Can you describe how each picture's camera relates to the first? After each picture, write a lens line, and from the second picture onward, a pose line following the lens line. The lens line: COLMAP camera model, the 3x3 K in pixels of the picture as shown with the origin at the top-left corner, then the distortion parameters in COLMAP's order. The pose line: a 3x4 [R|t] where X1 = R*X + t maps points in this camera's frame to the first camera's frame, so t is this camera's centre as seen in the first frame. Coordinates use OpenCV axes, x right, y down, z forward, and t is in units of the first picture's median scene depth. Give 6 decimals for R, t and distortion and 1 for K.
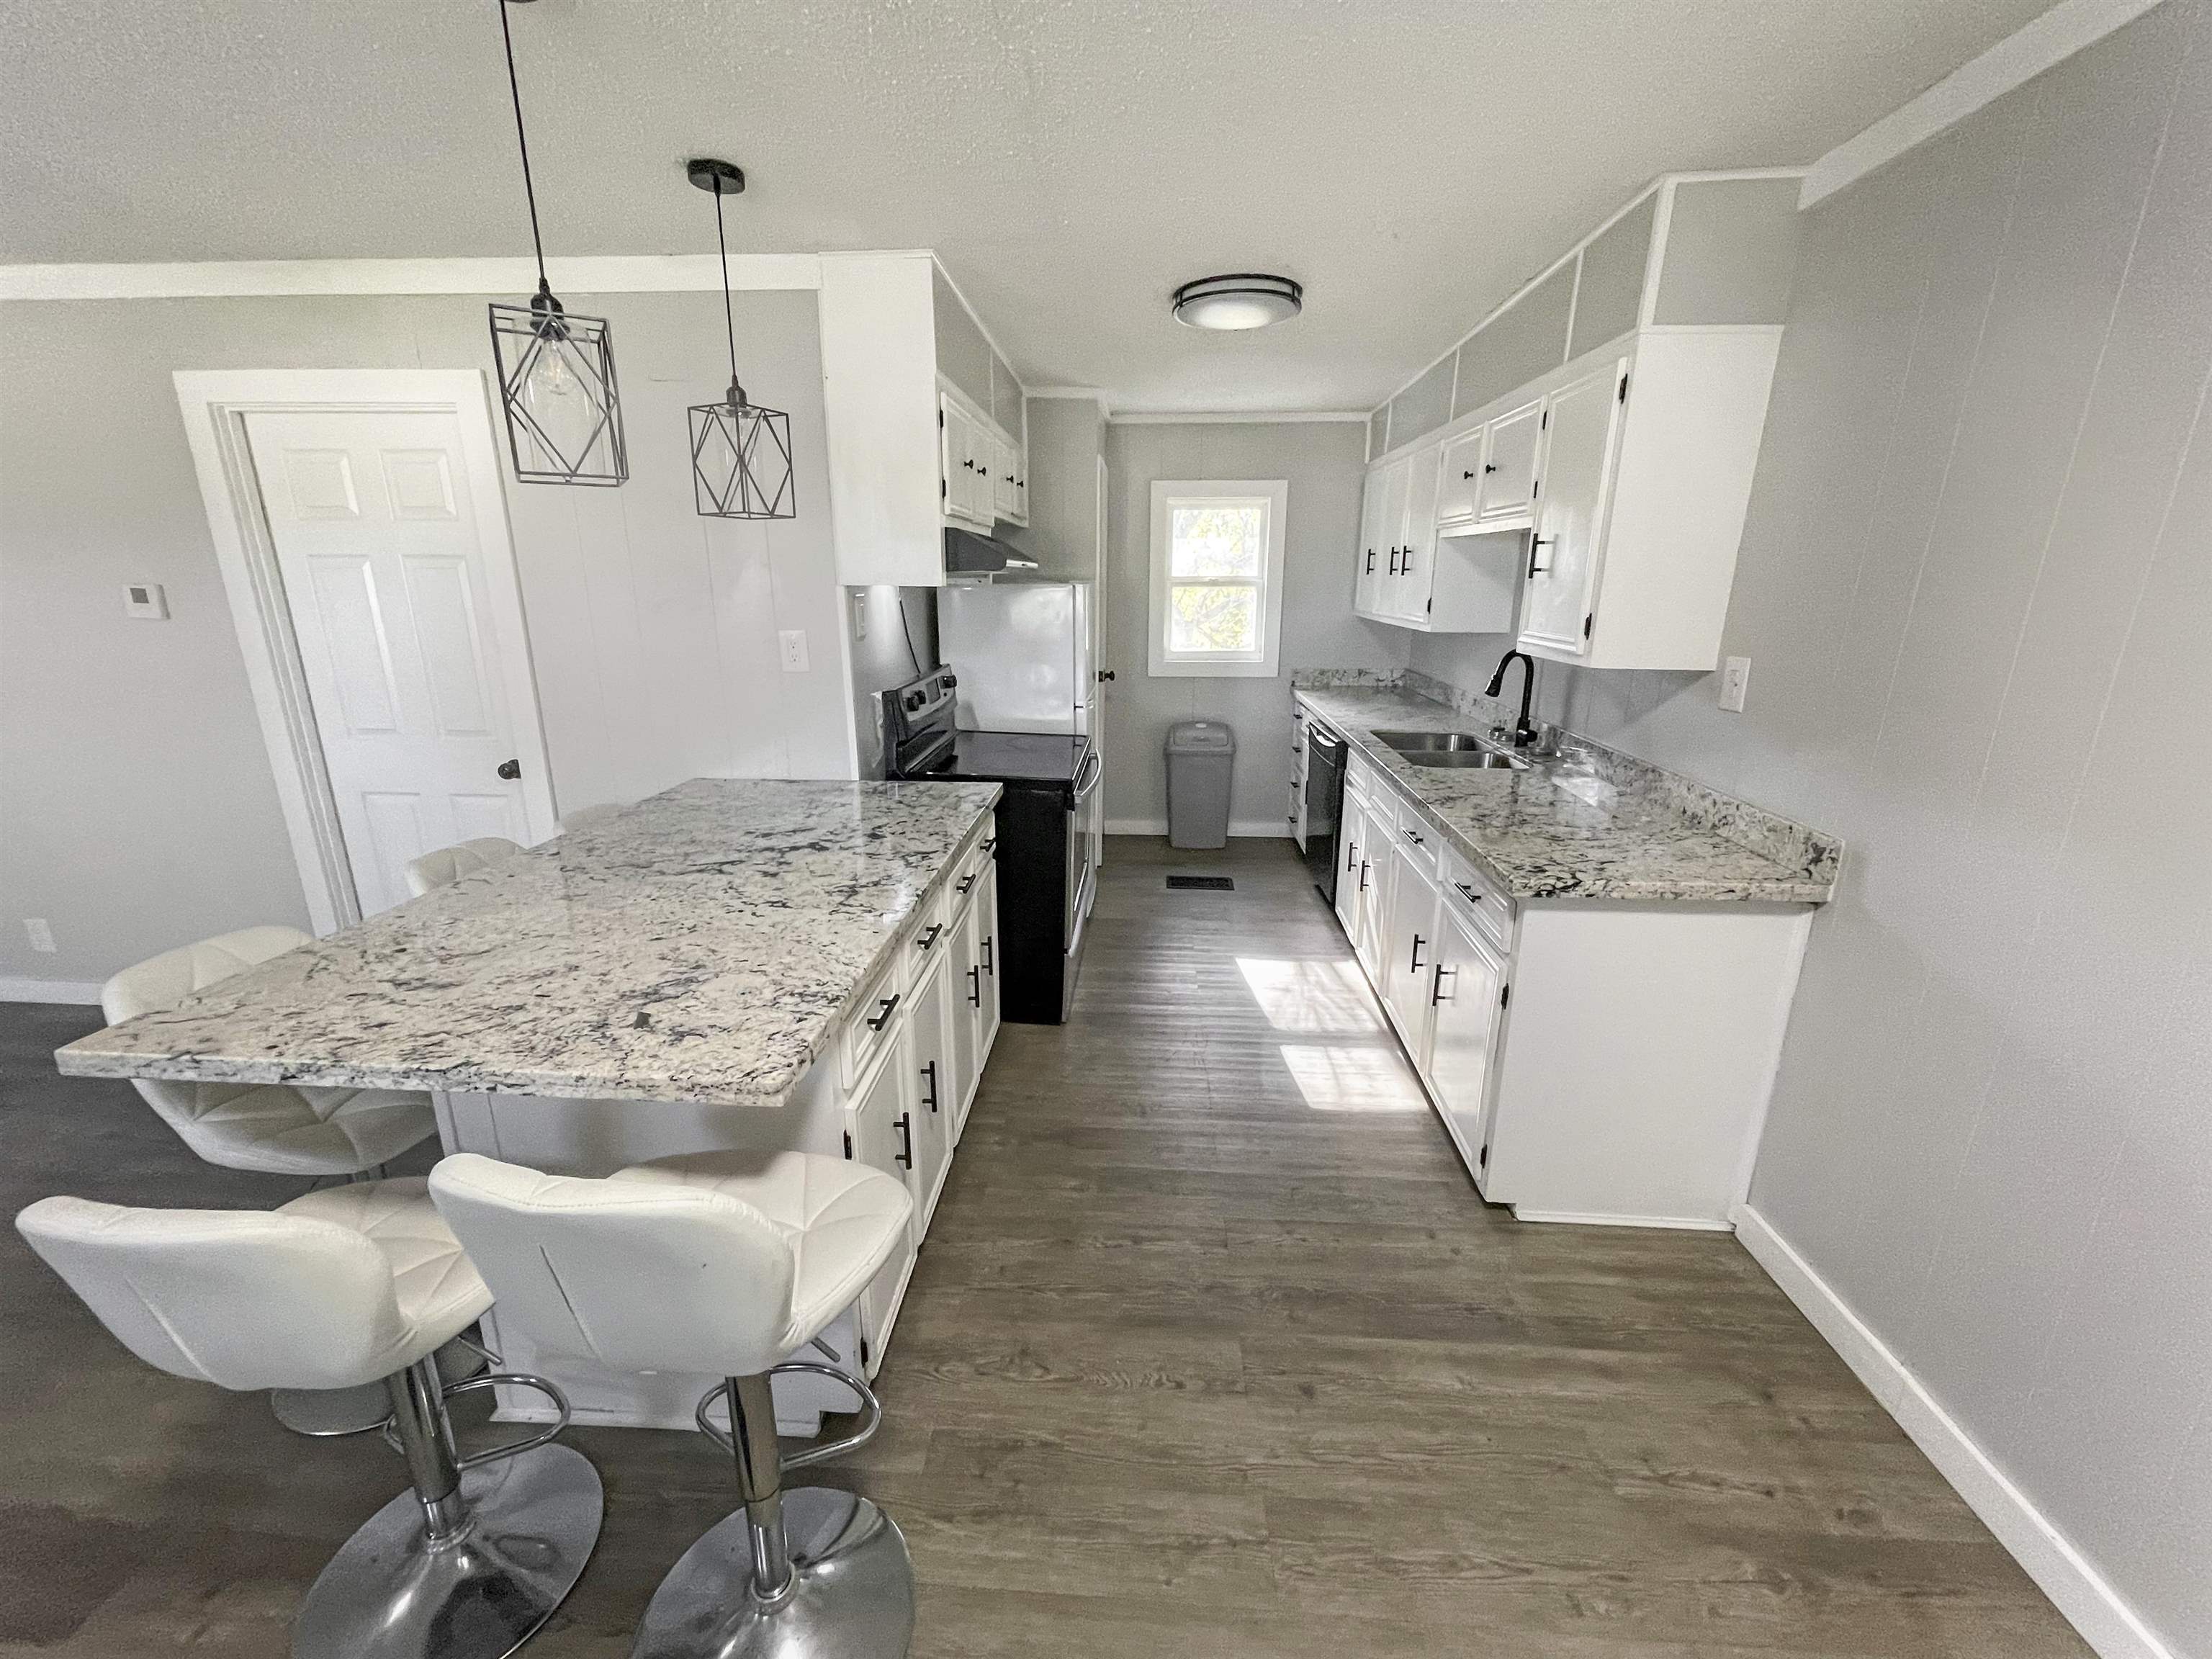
lens RADIAL K [[894.8, 0, 1097.1], [0, 894.8, 827.4], [0, 0, 1]] dist [-0.000771, 0.000182]
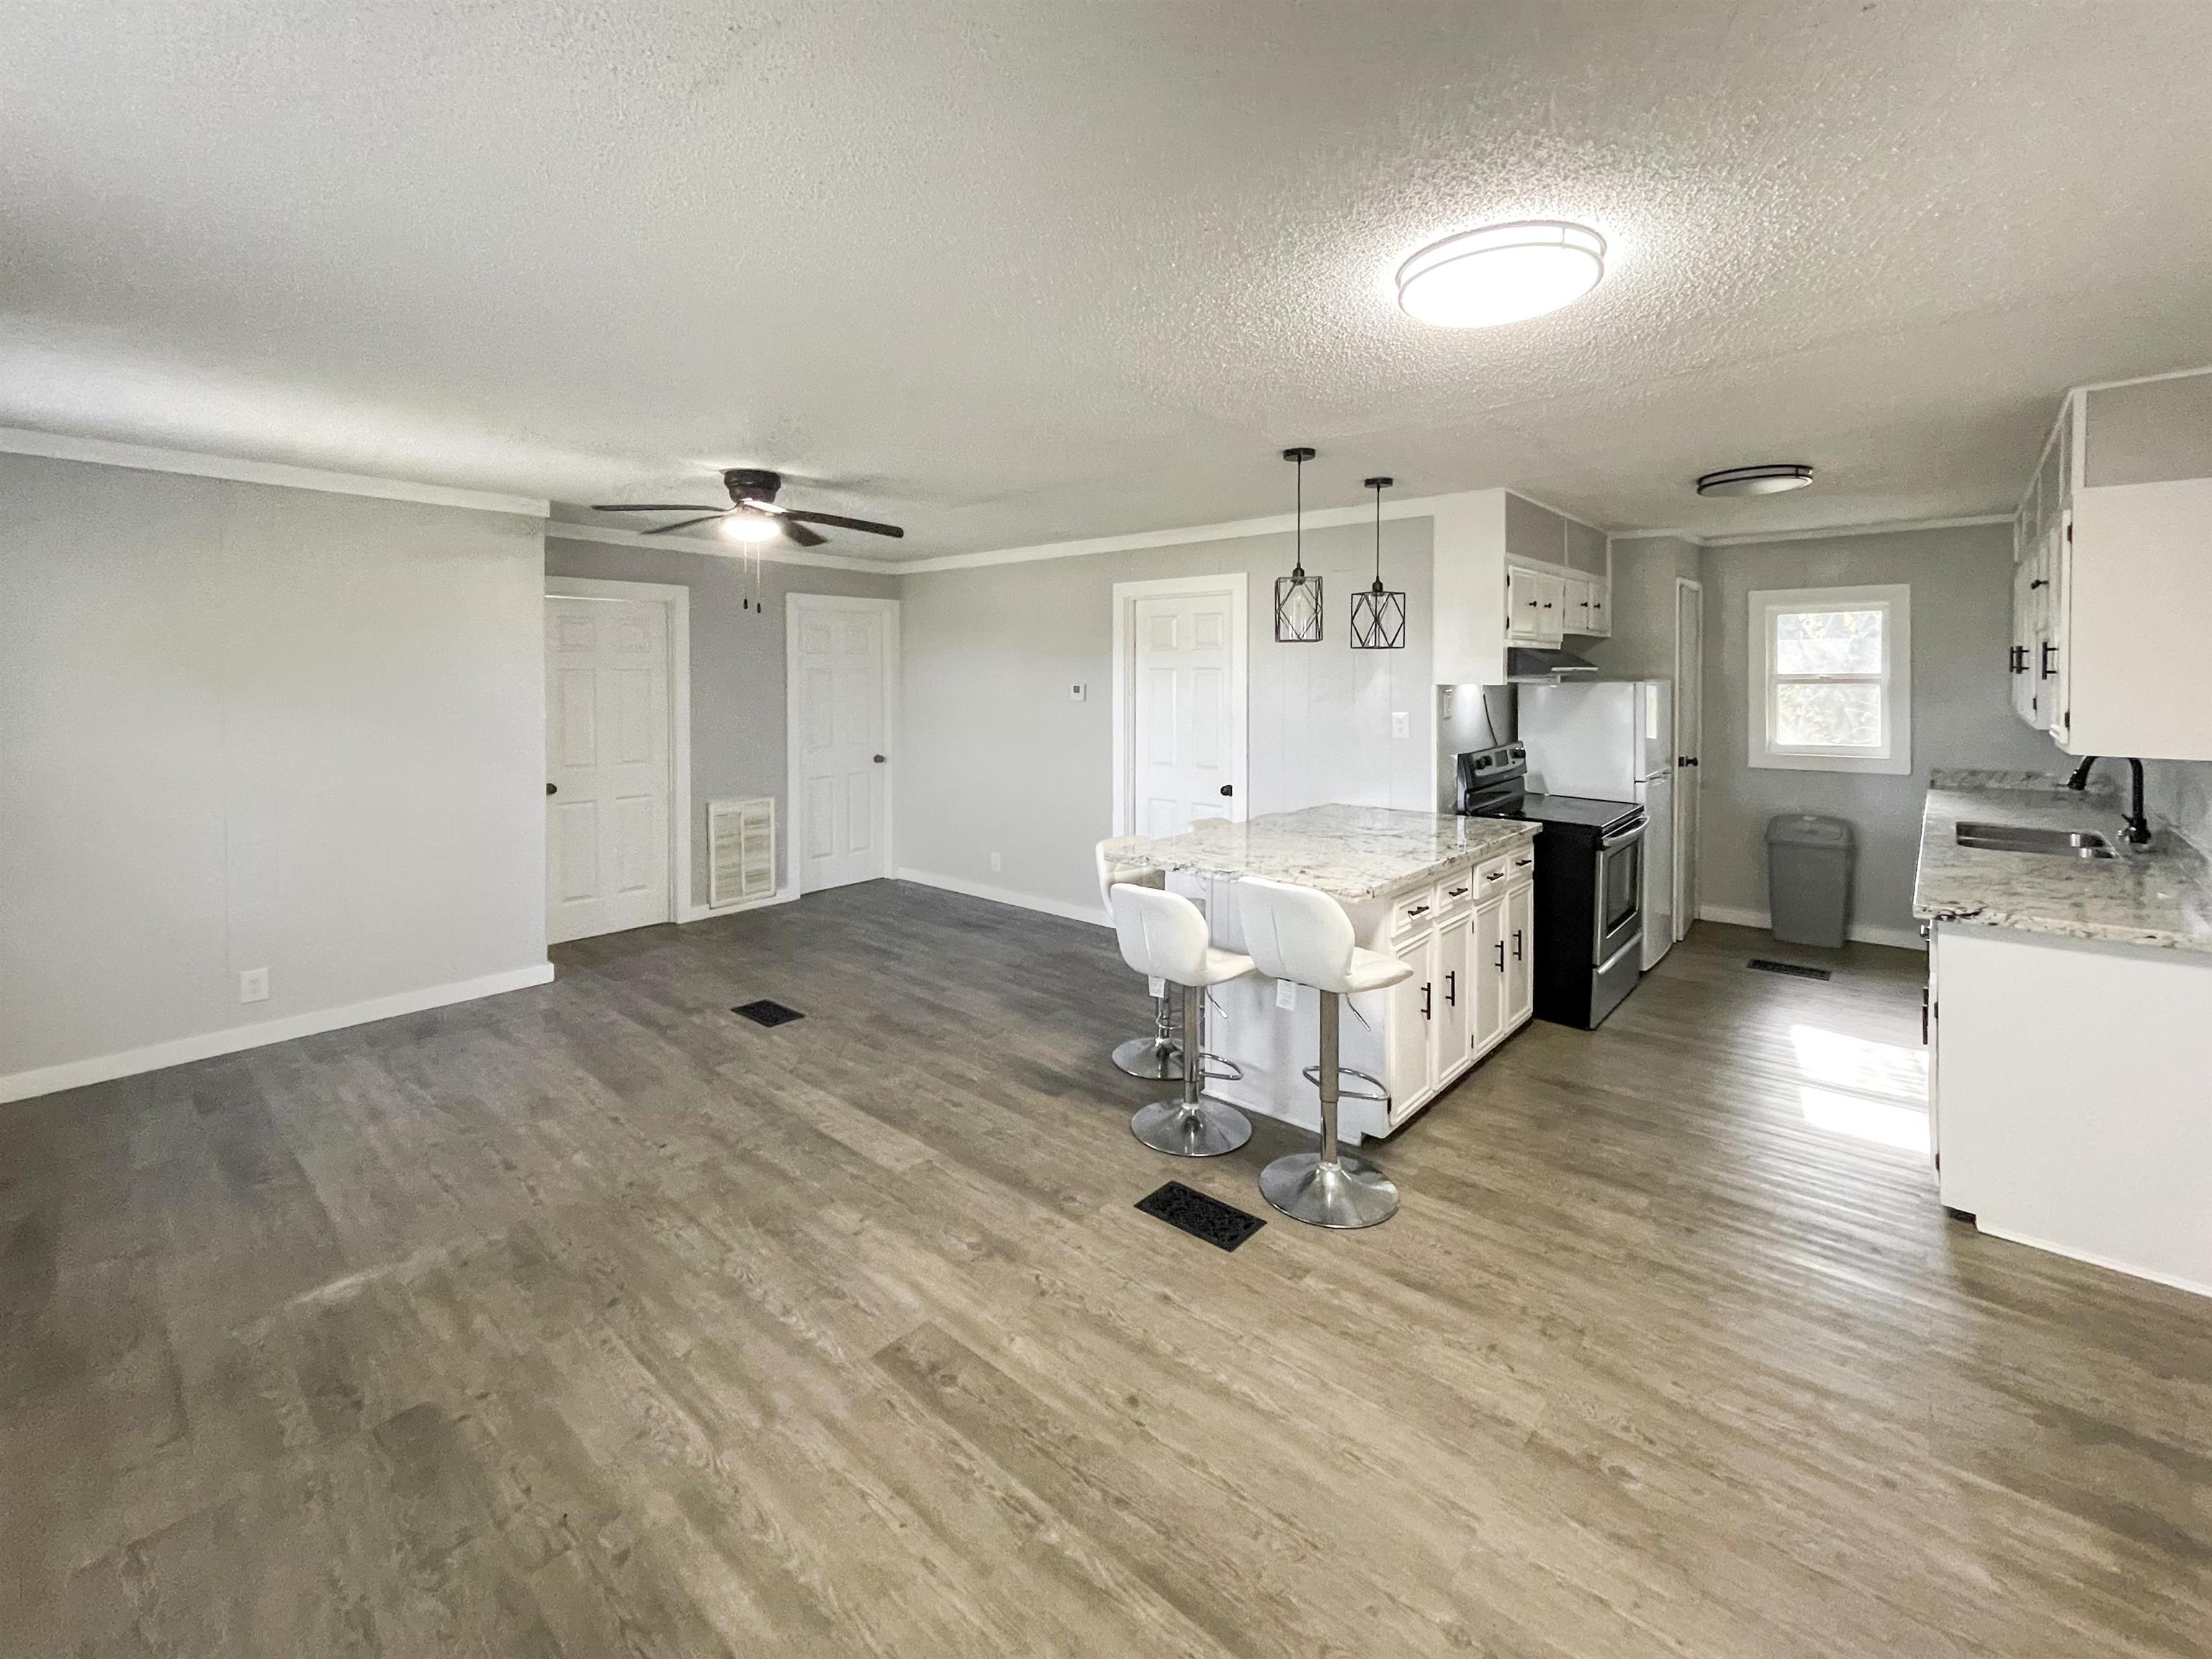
lens RADIAL K [[958.0, 0, 1092.2], [0, 958.0, 686.8], [0, 0, 1]] dist [-0.002065, 0.000342]
pose [[0.785794, 0.001674, -0.618485, 0.279203], [-0.158673, 0.967073, -0.198979, 0.160366], [0.597788, 0.254494, 0.760186, -0.627091]]
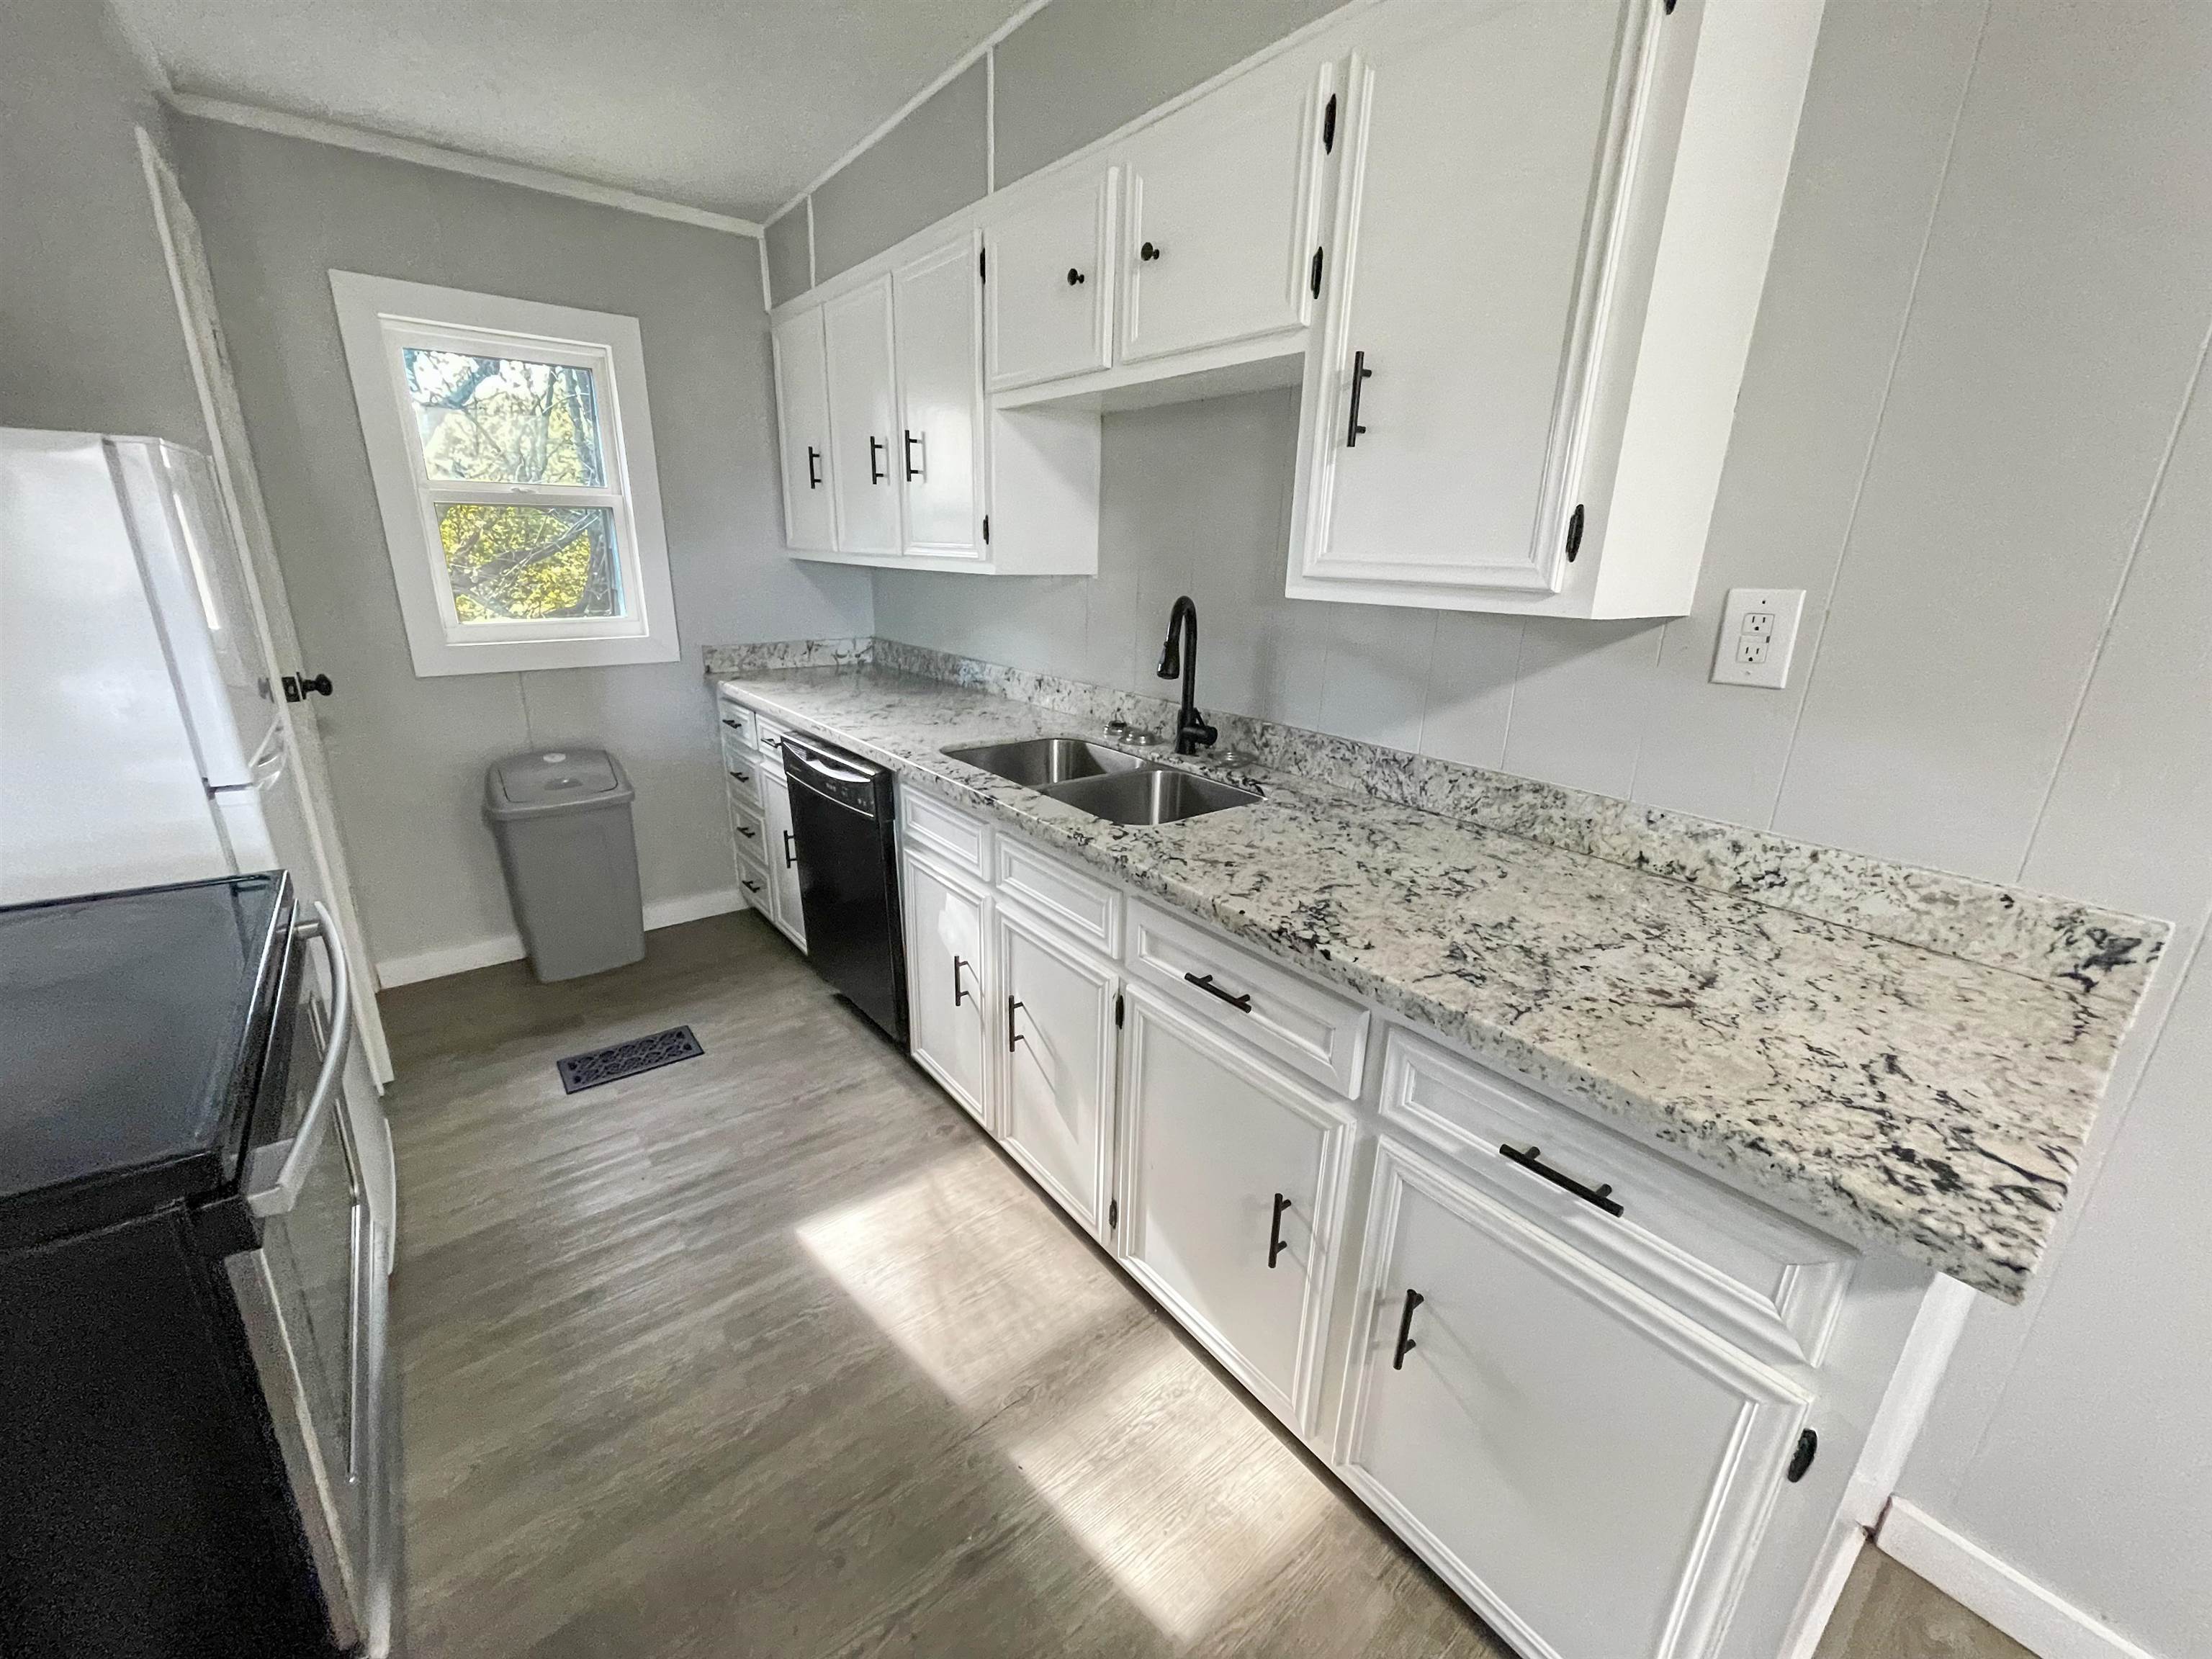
lens RADIAL K [[886.5, 0, 1092.2], [0, 886.5, 826.9], [0, 0, 1]] dist [-0.002493, -0.000006]
pose [[0.749816, -0.187726, 0.634457, 0.018884], [0.162084, 0.981804, 0.098945, -0.138723], [-0.641487, 0.028645, 0.766599, 0.704321]]
